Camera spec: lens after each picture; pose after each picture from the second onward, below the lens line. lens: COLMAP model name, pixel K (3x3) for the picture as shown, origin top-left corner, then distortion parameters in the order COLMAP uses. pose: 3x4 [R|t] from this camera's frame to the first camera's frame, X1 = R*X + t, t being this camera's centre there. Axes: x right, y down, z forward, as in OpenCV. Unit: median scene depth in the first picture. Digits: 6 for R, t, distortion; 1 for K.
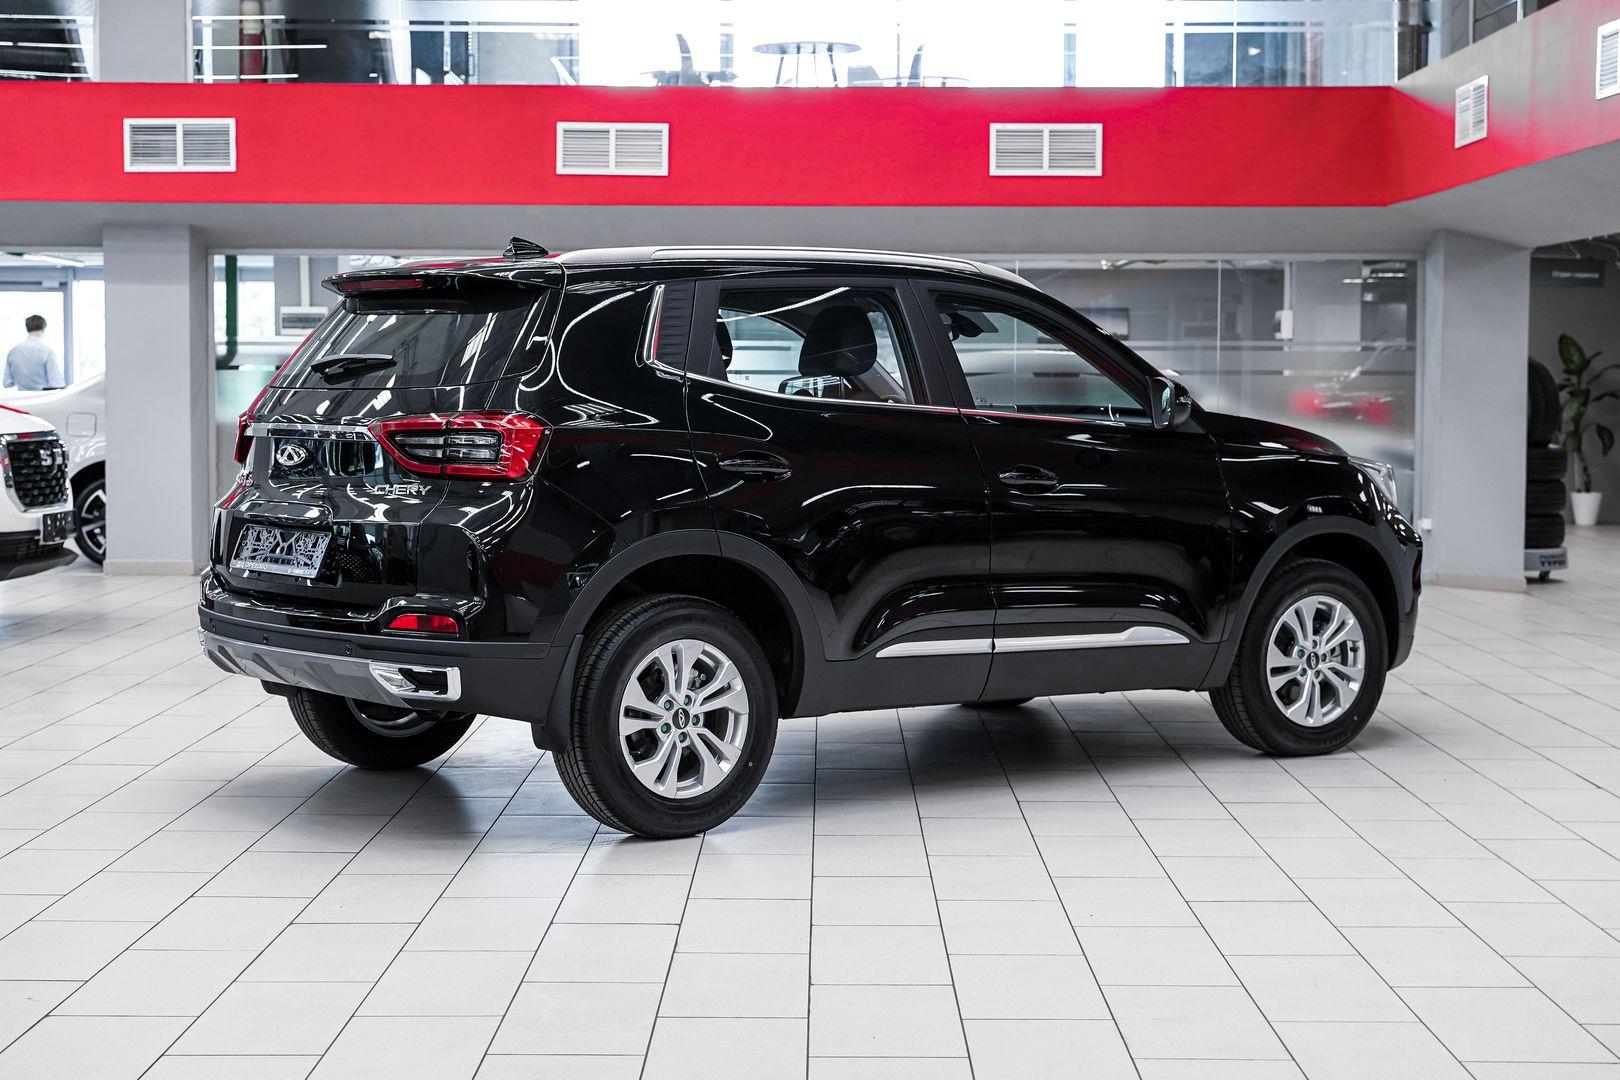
lens RADIAL K [[2212.6, 0, 814.9], [0, 2212.6, 557.1], [0, 0, 1]] dist [0.071990, 0.000000]
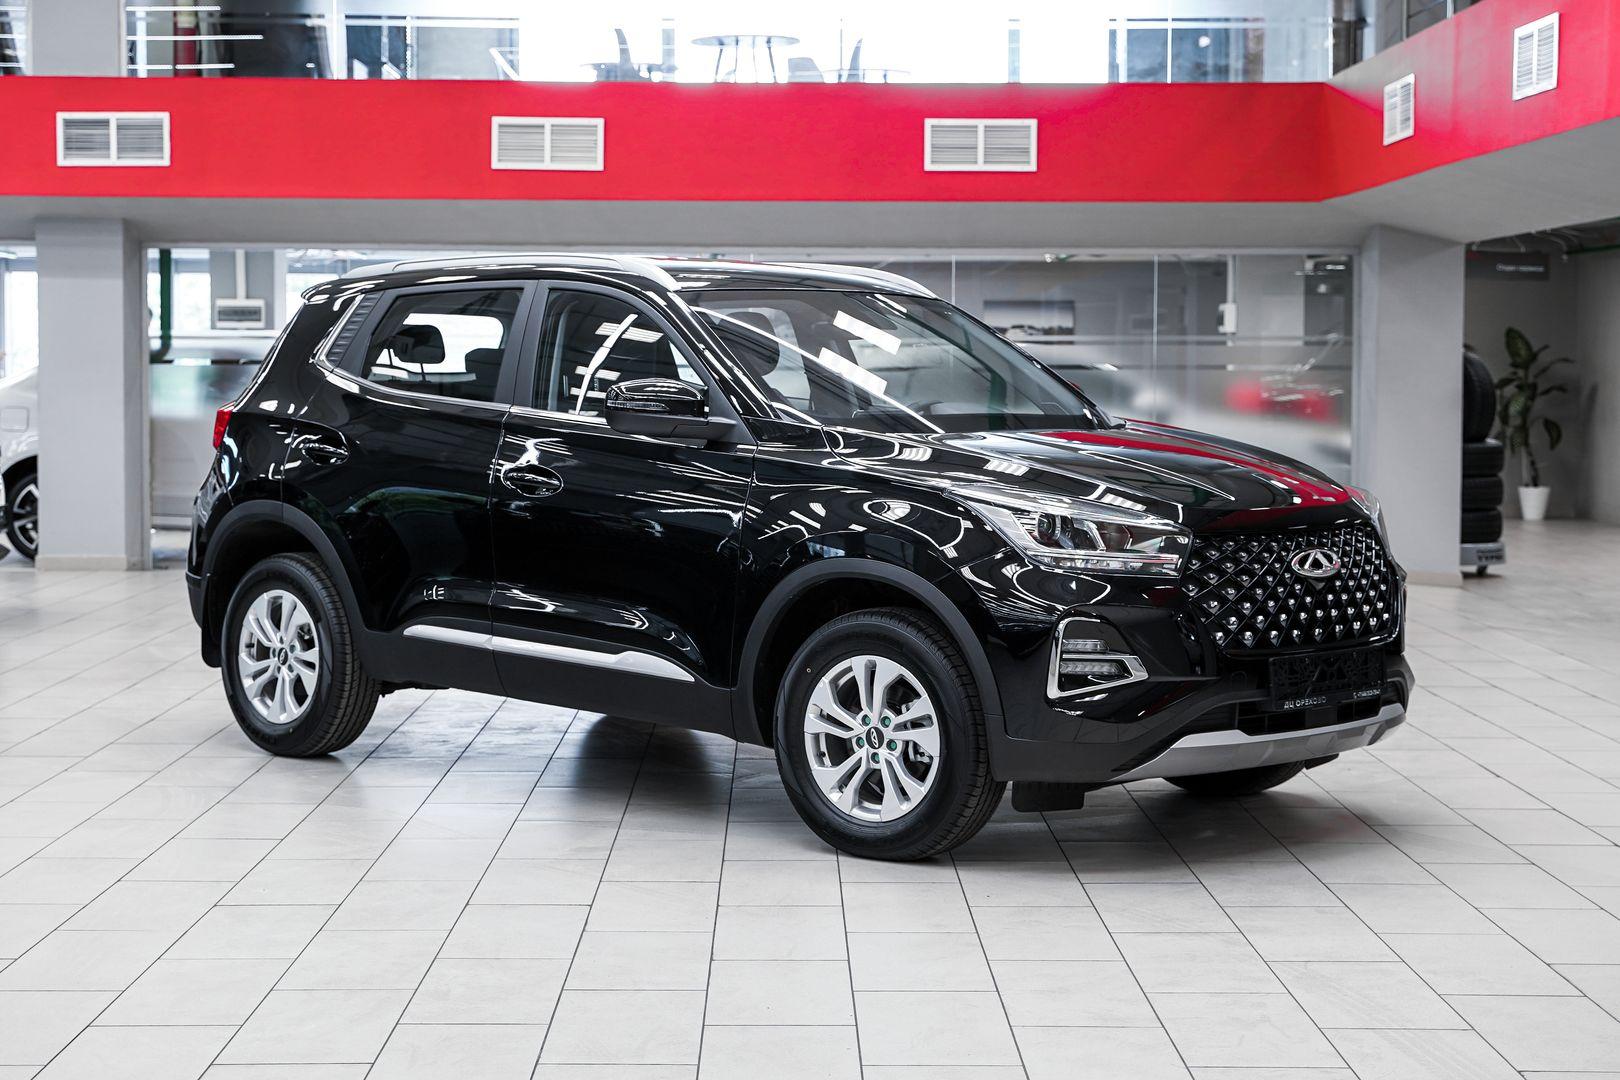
lens RADIAL K [[2328.3, 0, 802.3], [0, 2328.3, 538.1], [0, 0, 1]] dist [0.086609, 0.000000]
pose [[0.999983, 0.000015, 0.005857, 0.016781], [0.000020, 0.999982, -0.005950, 0.000091], [-0.005857, 0.005950, 0.999965, -0.050349]]
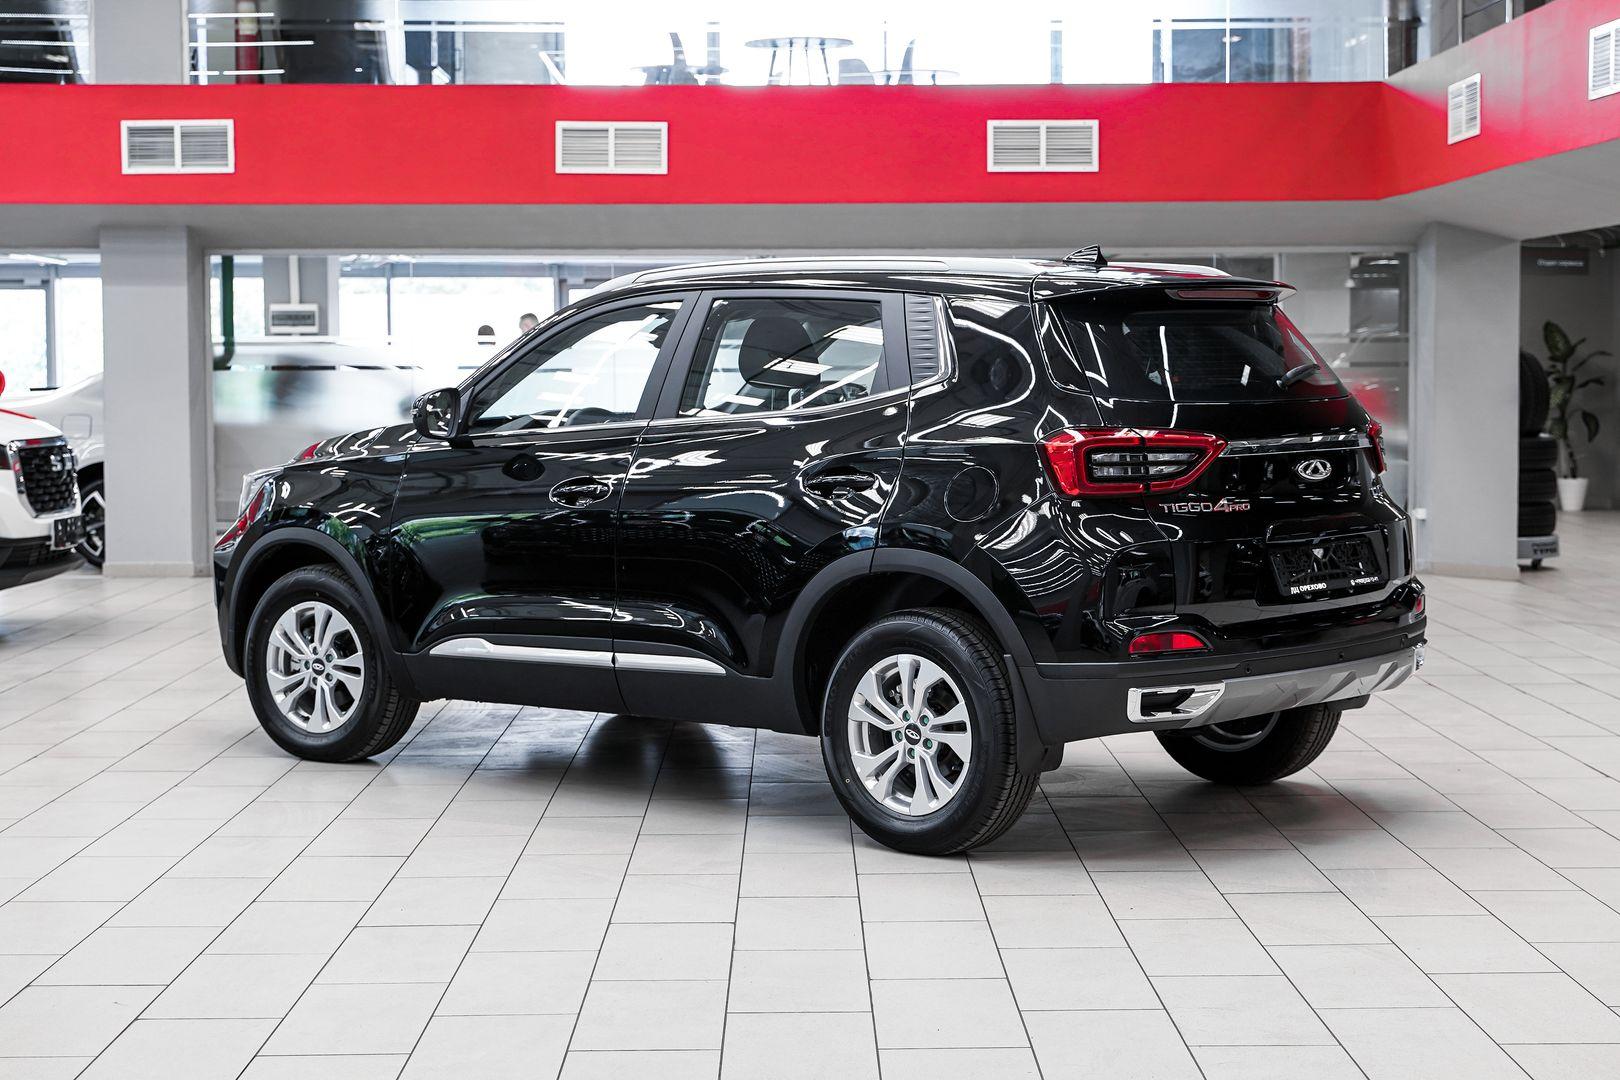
lens RADIAL K [[2280.8, 0, 815.7], [0, 2280.8, 527.3], [0, 0, 1]] dist [0.066593, 0.000000]
pose [[0.999660, -0.009572, 0.024274, -0.025000], [0.009684, 0.999943, -0.004491, -0.006678], [-0.024230, 0.004725, 0.999695, -0.032503]]
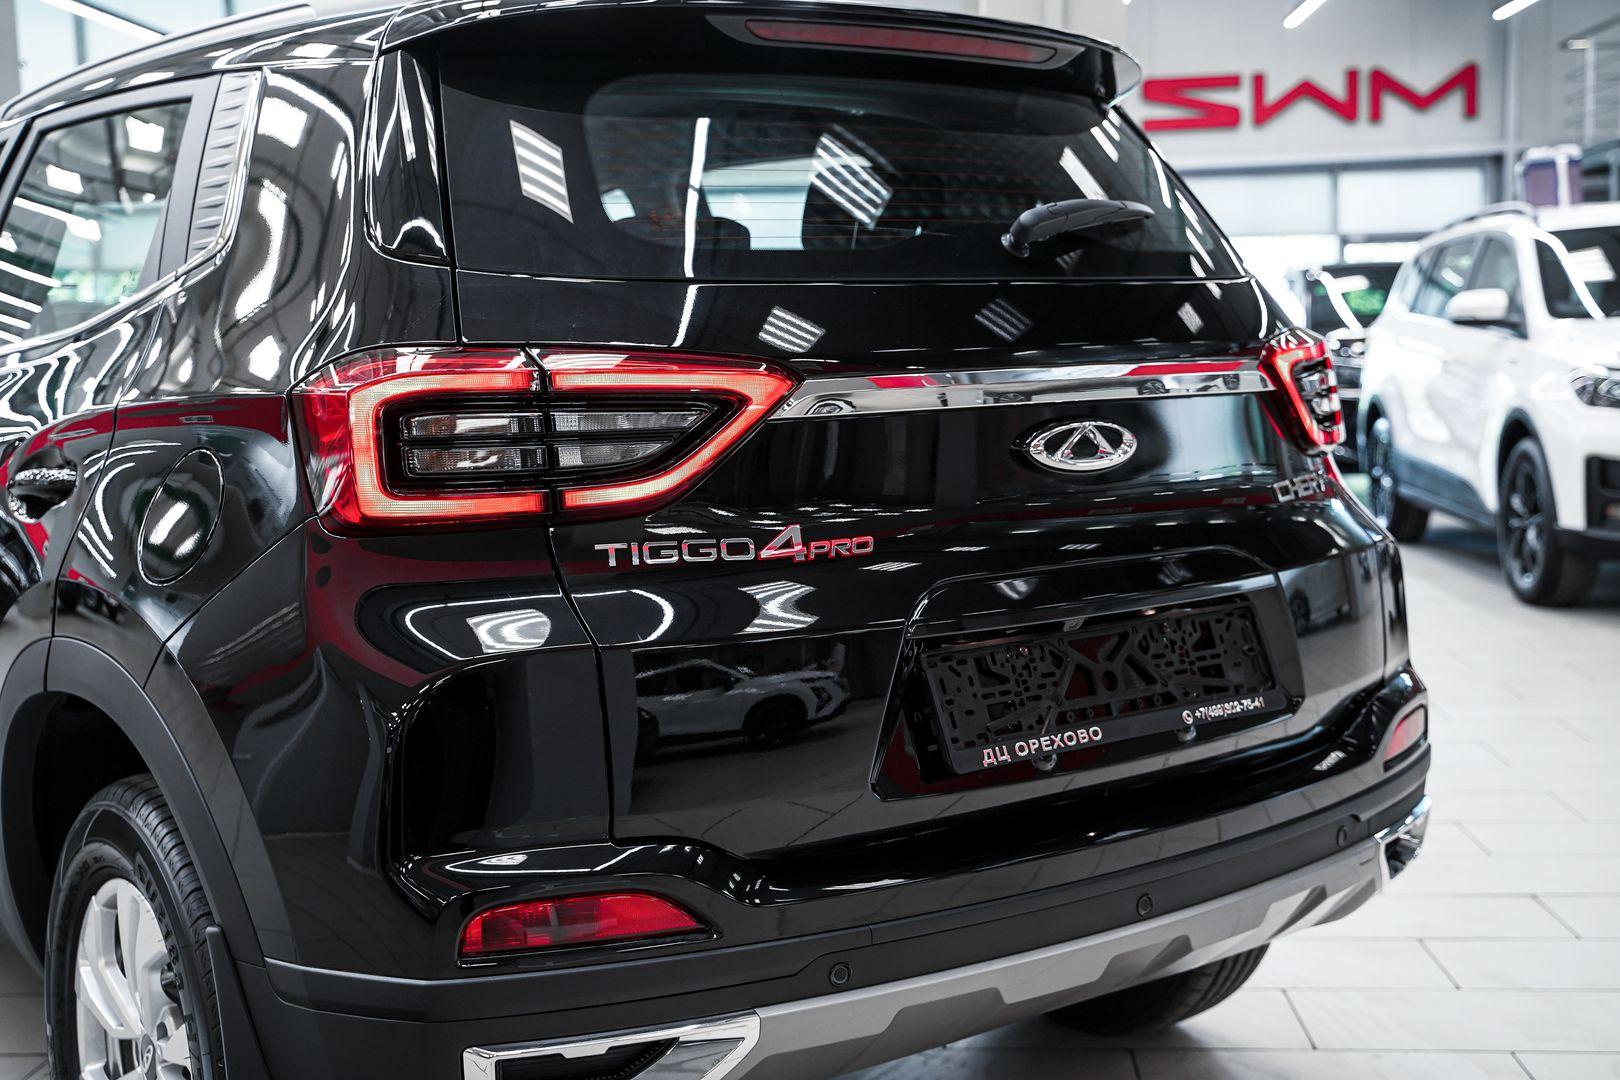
lens RADIAL K [[1962.1, 0, 806.4], [0, 1962.1, 532.8], [0, 0, 1]] dist [0.025002, 0.000000]
pose [[0.991493, -0.005288, -0.130051, 0.202035], [0.009636, 0.999415, 0.032826, -0.029590], [0.129801, -0.033800, 0.990964, 0.574975]]
